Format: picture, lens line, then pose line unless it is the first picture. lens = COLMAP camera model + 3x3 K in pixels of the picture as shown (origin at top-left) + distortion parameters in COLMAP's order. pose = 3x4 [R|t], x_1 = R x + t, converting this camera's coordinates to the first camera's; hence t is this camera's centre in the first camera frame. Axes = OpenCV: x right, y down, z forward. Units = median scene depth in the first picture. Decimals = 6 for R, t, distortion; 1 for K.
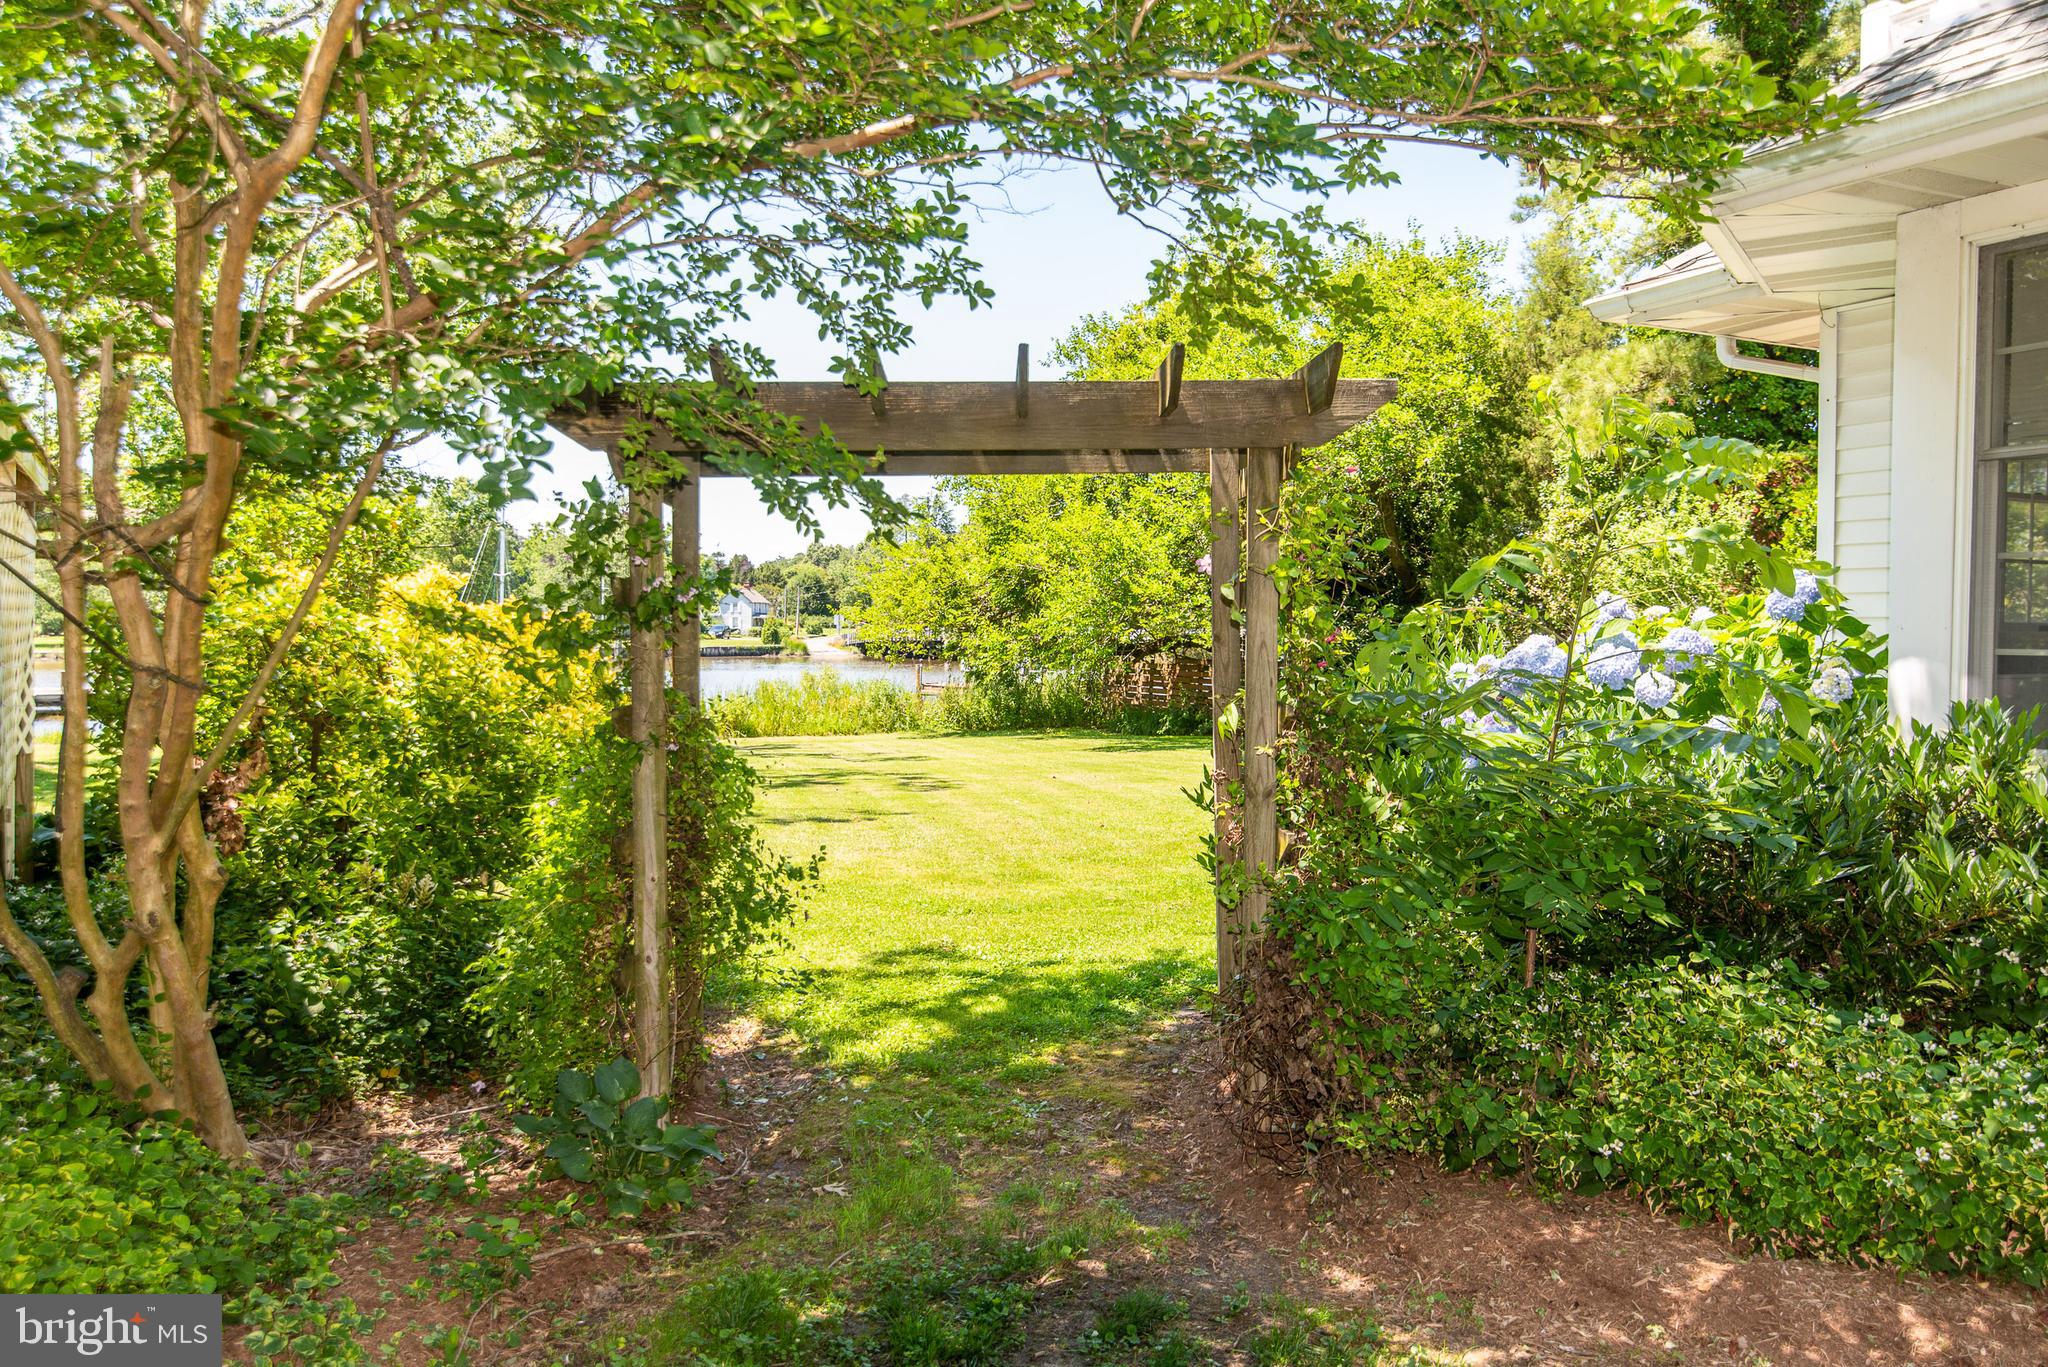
lens RADIAL K [[1565.1, 0, 1022.5], [0, 1565.1, 795.6], [0, 0, 1]] dist [0.004082, 0.002008]
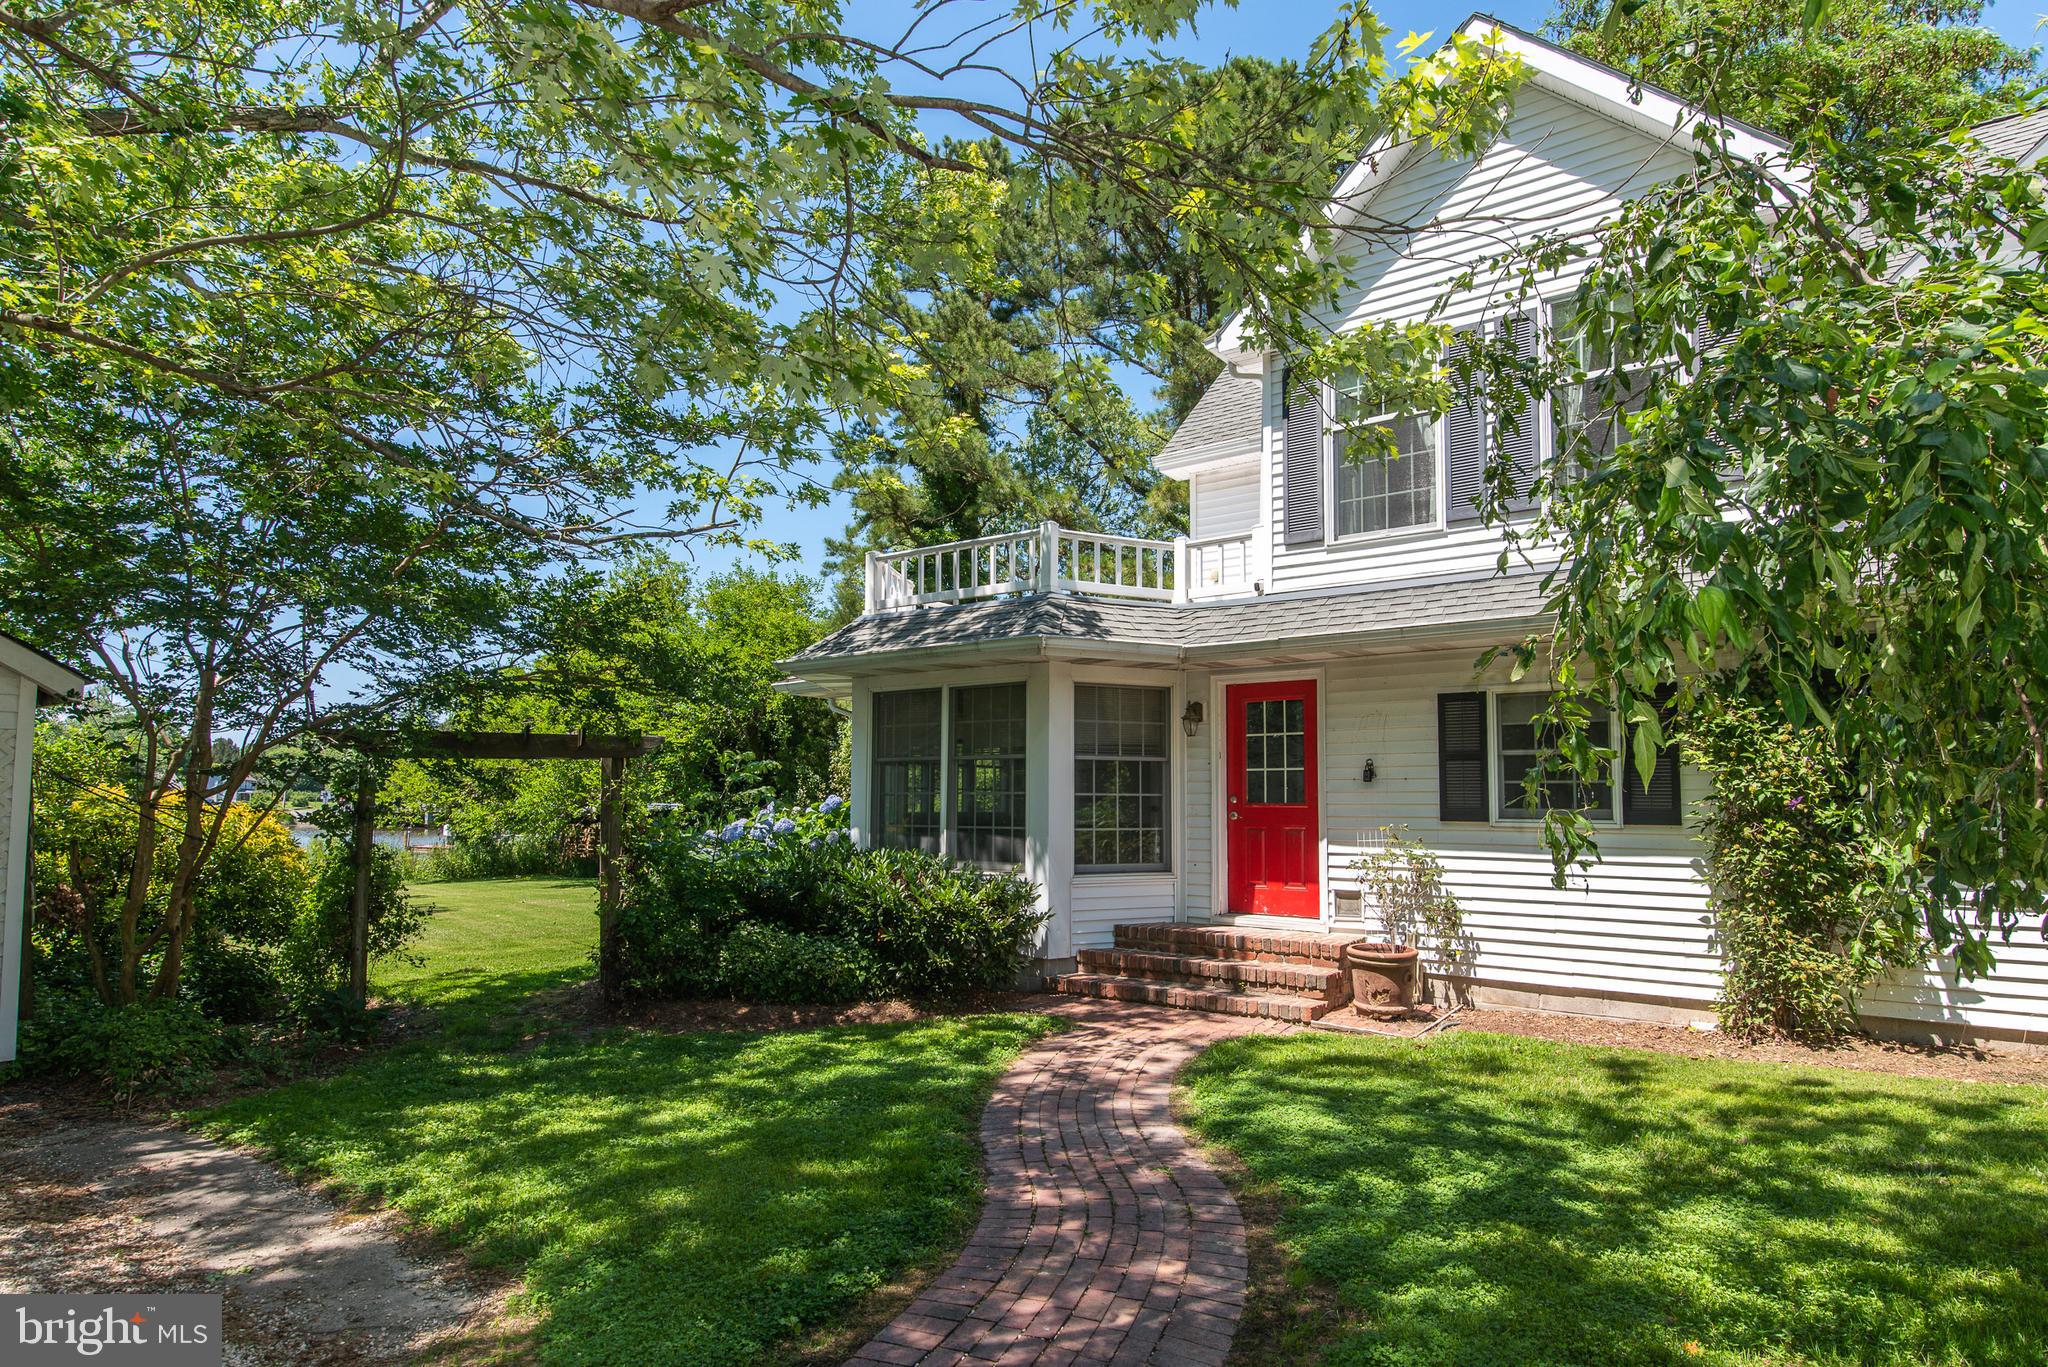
lens RADIAL K [[1096.7, 0, 1032.3], [0, 1096.7, 739.0], [0, 0, 1]] dist [0.006887, 0.002132]
pose [[0.898037, 0.030510, 0.438861, -0.005484], [0.042011, 0.987085, -0.154591, 0.009565], [-0.437909, 0.157266, 0.885157, -0.121826]]
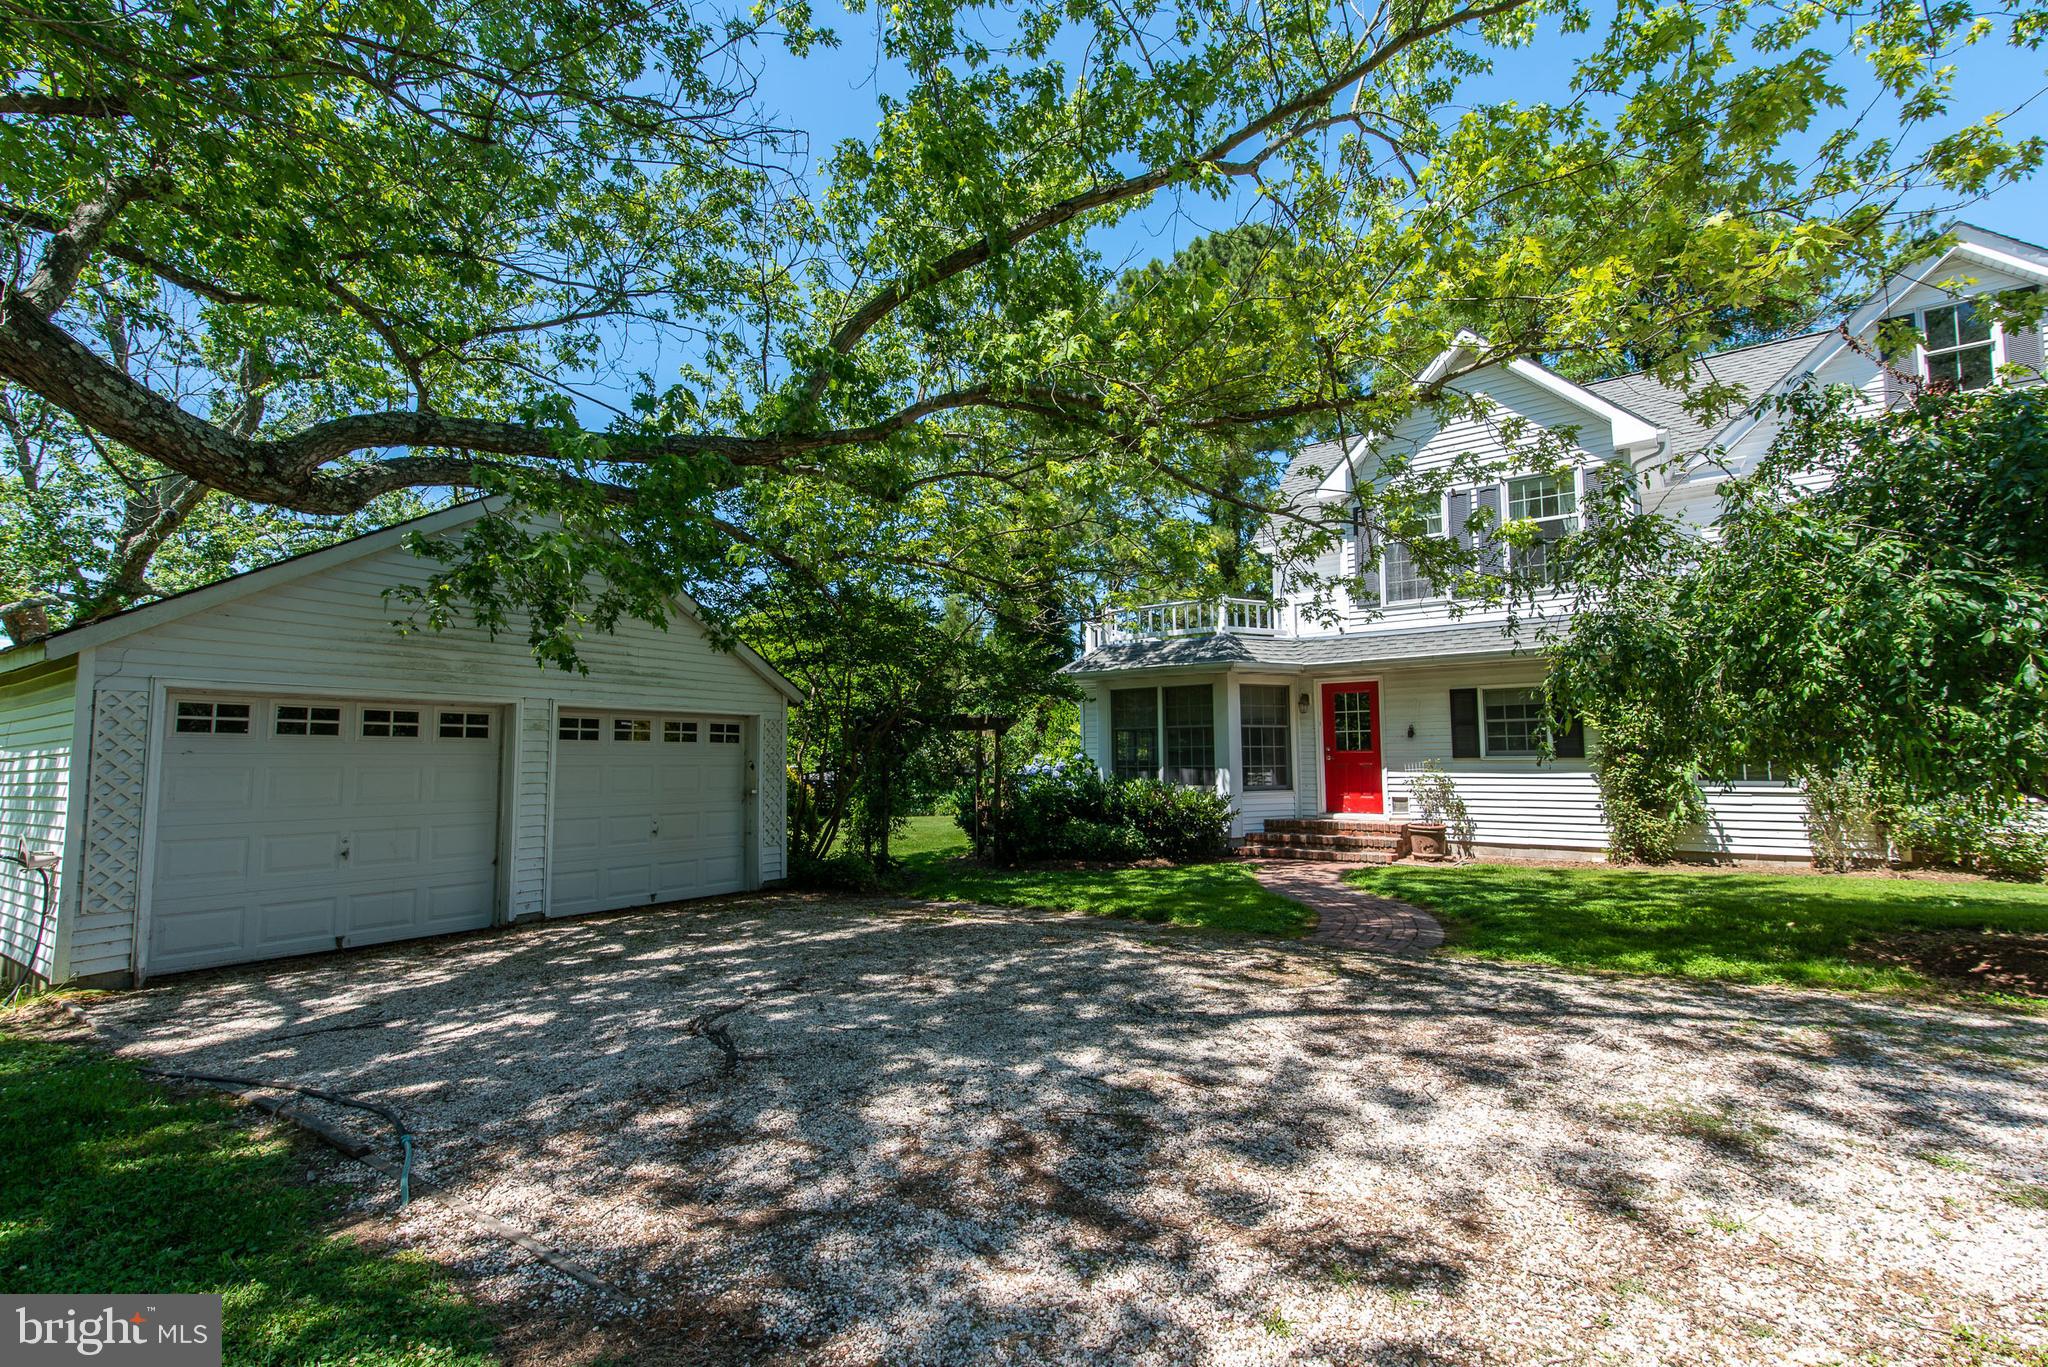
lens RADIAL K [[904.0, 0, 1024.4], [0, 904.0, 691.1], [0, 0, 1]] dist [0.015233, -0.000399]
pose [[0.904955, 0.025600, 0.424737, -0.111598], [0.053236, 0.983534, -0.172706, 0.019488], [-0.422164, 0.178903, 0.888691, -0.189972]]
